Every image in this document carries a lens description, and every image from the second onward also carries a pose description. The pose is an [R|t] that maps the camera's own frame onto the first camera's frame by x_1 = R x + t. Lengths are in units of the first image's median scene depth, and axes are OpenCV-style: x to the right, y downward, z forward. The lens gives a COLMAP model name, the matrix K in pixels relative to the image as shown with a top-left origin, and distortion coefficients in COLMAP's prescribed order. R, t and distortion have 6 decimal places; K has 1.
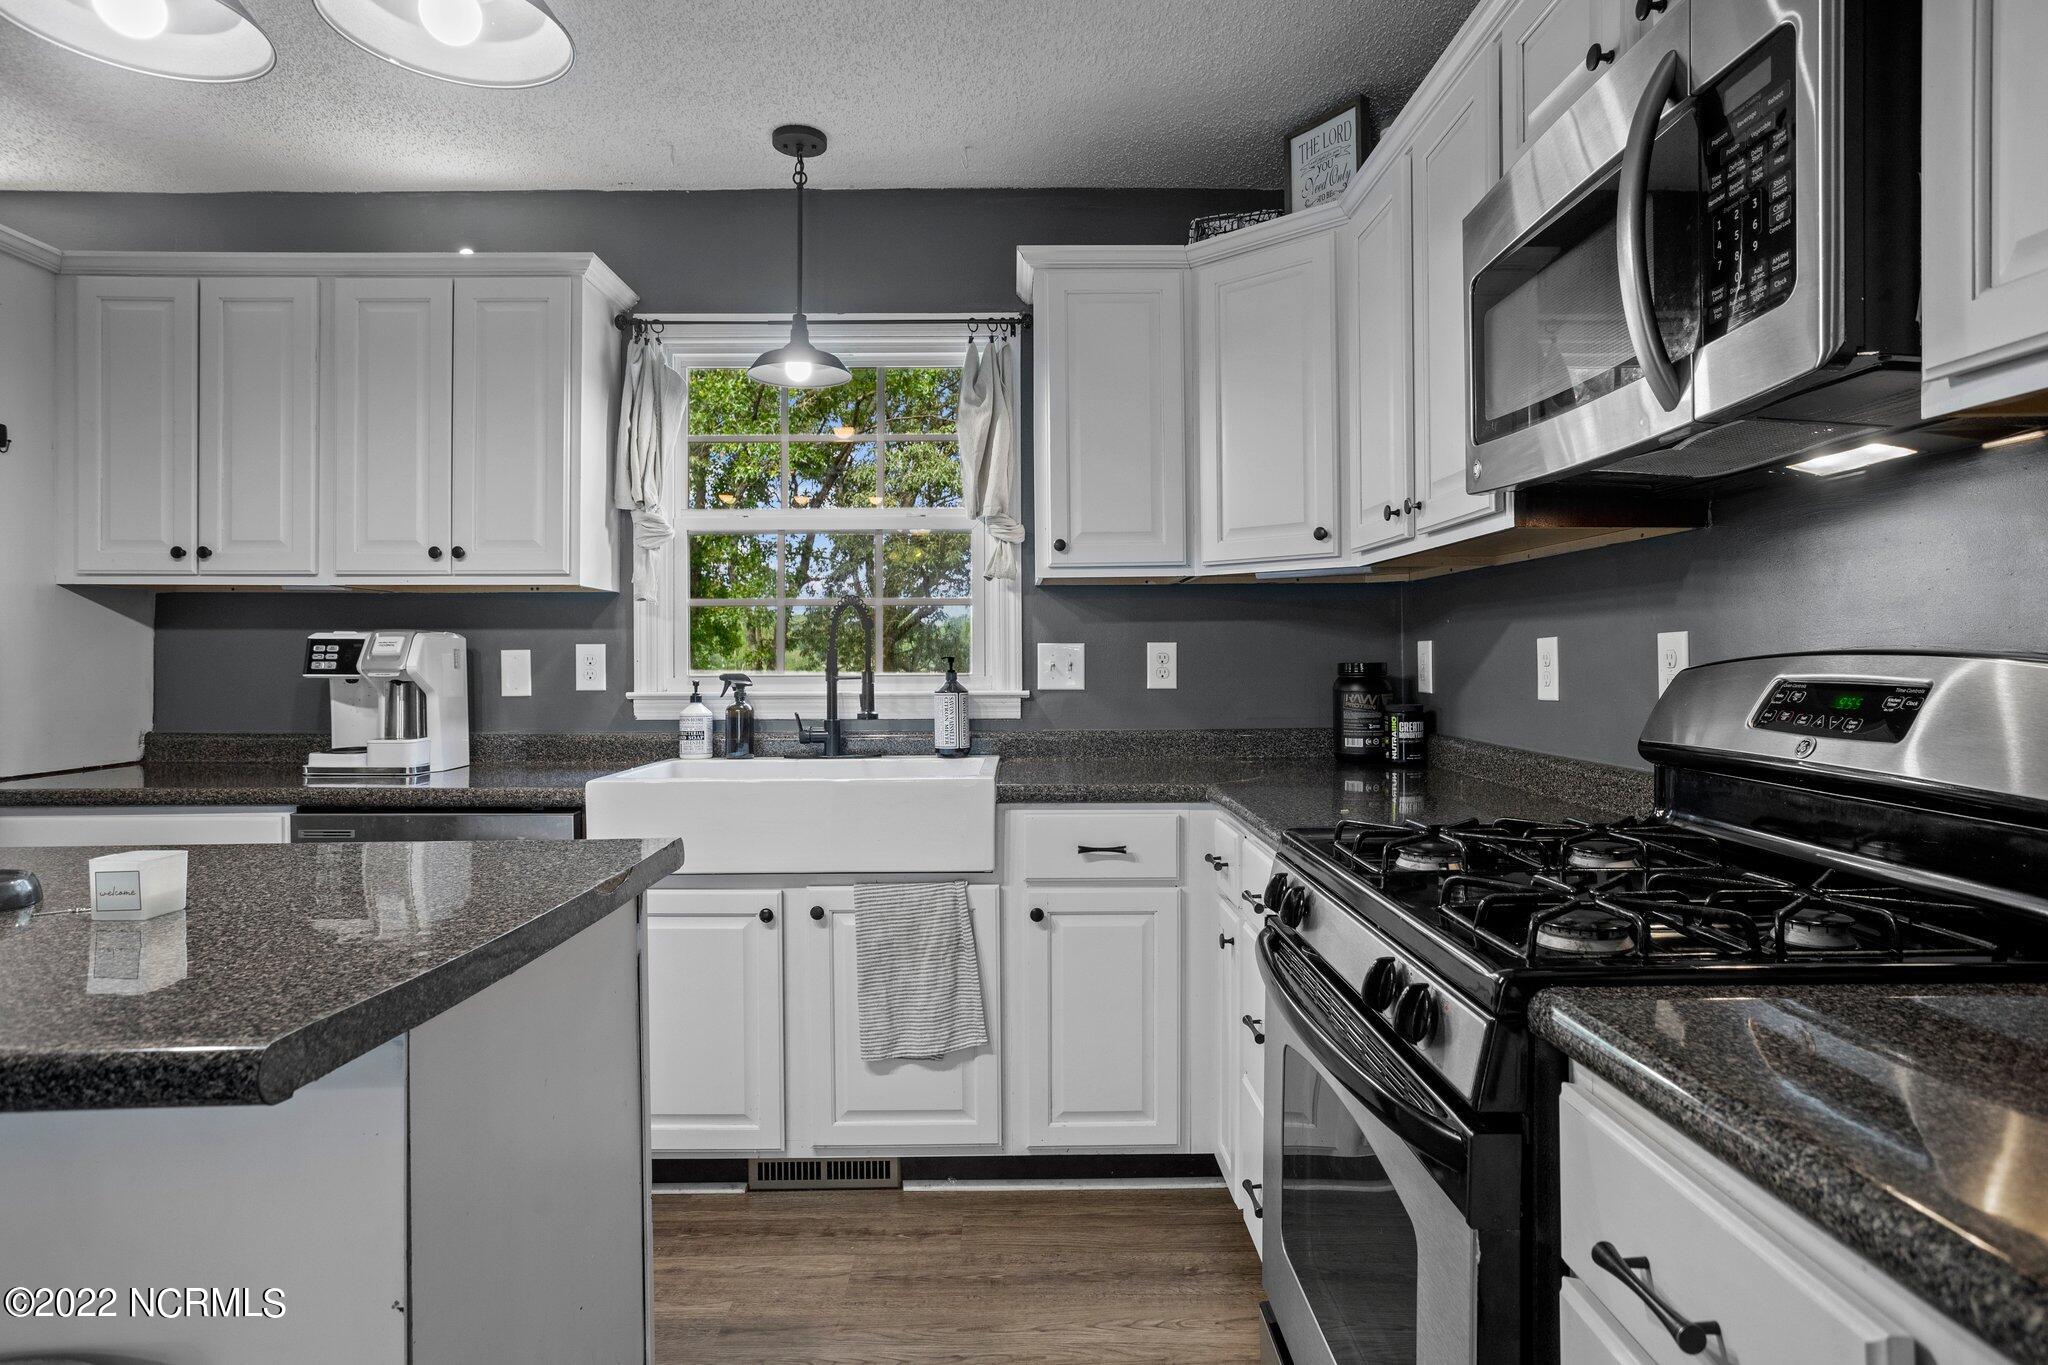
lens RADIAL K [[1123.4, 0, 1028.6], [0, 1123.4, 656.5], [0, 0, 1]] dist [-0.050136, 0.001184]
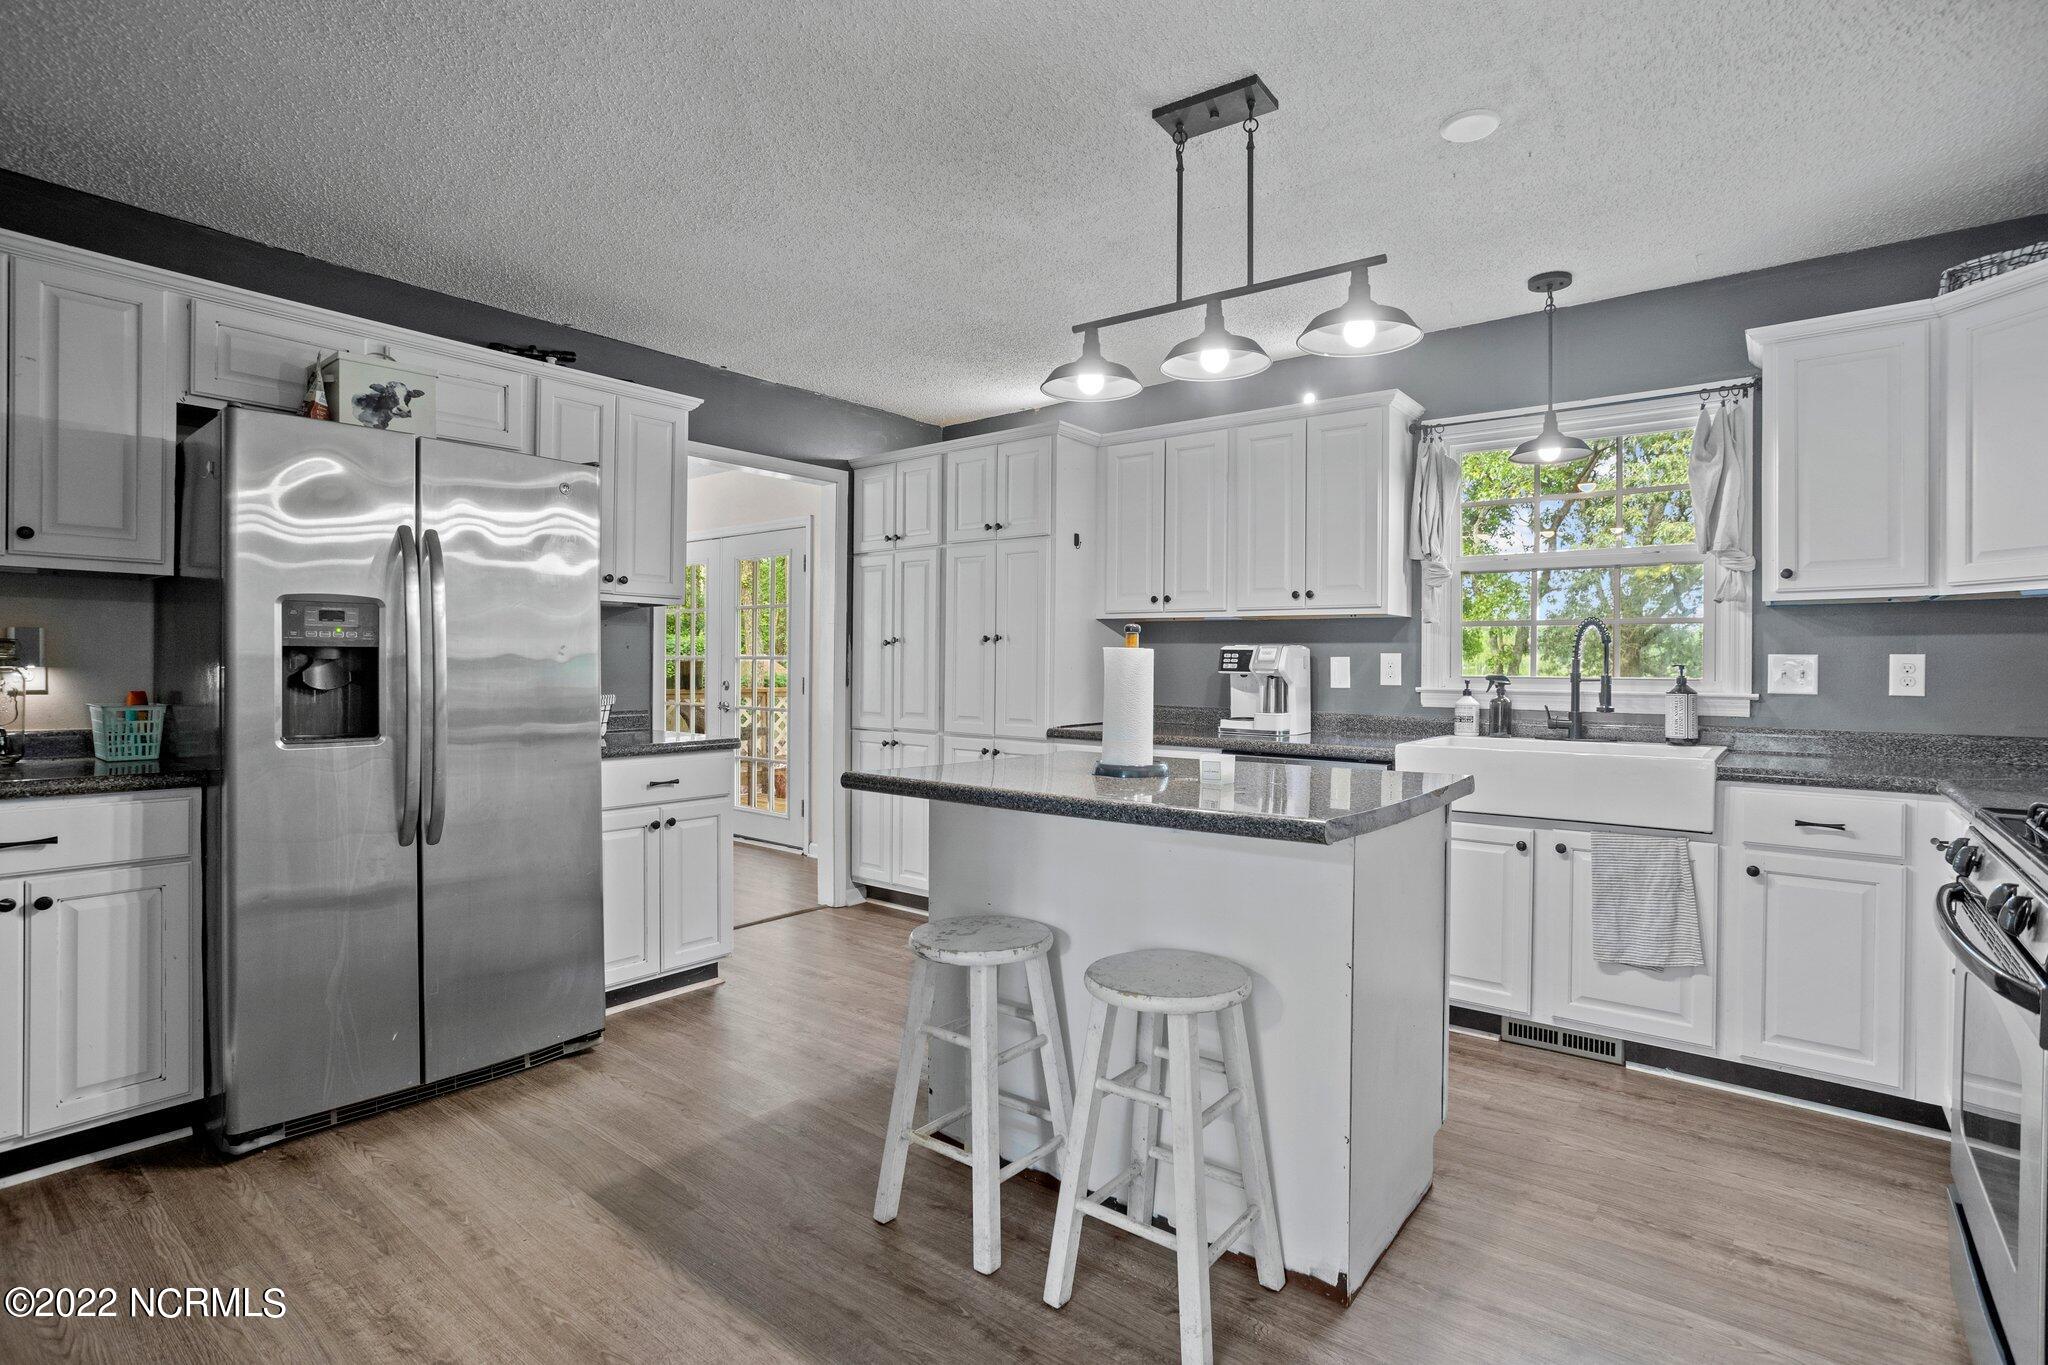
lens RADIAL K [[991.1, 0, 1030.6], [0, 991.1, 667.0], [0, 0, 1]] dist [-0.056616, 0.033258]
pose [[0.777683, 0.012872, -0.628525, 0.050612], [-0.007721, 0.999911, 0.010924, -0.003927], [0.628610, -0.003642, 0.777712, -0.312127]]
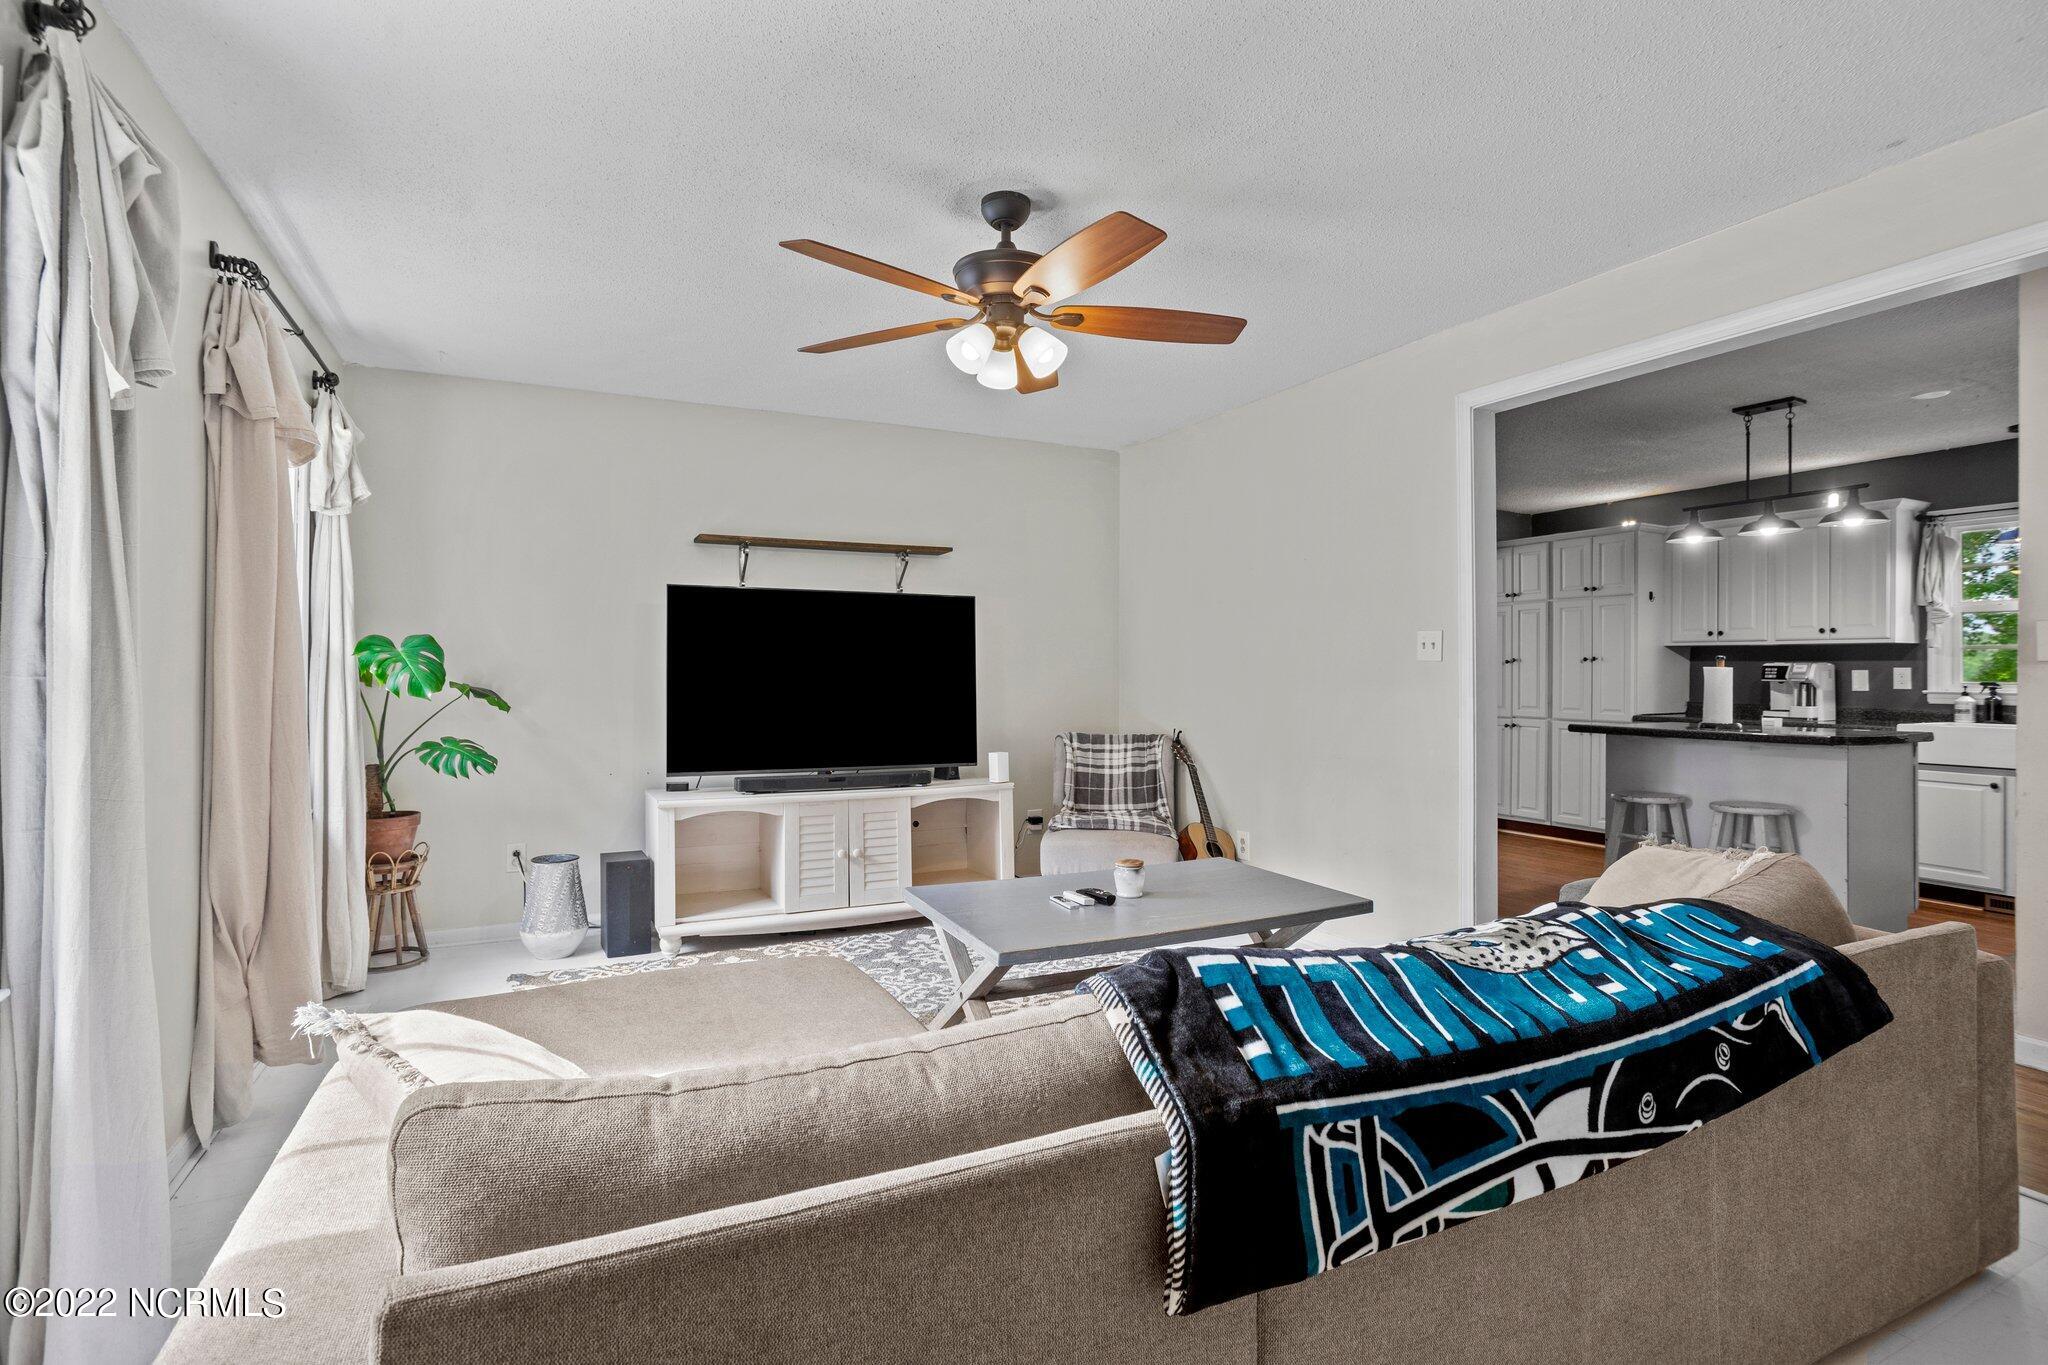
lens RADIAL K [[968.8, 0, 1021.4], [0, 968.8, 669.9], [0, 0, 1]] dist [-0.050726, 0.021050]
pose [[0.422343, 0.002728, -0.906432, 0.586040], [-0.009139, 0.999957, -0.001249, 0.011914], [0.906390, 0.008812, 0.422350, -1.429942]]
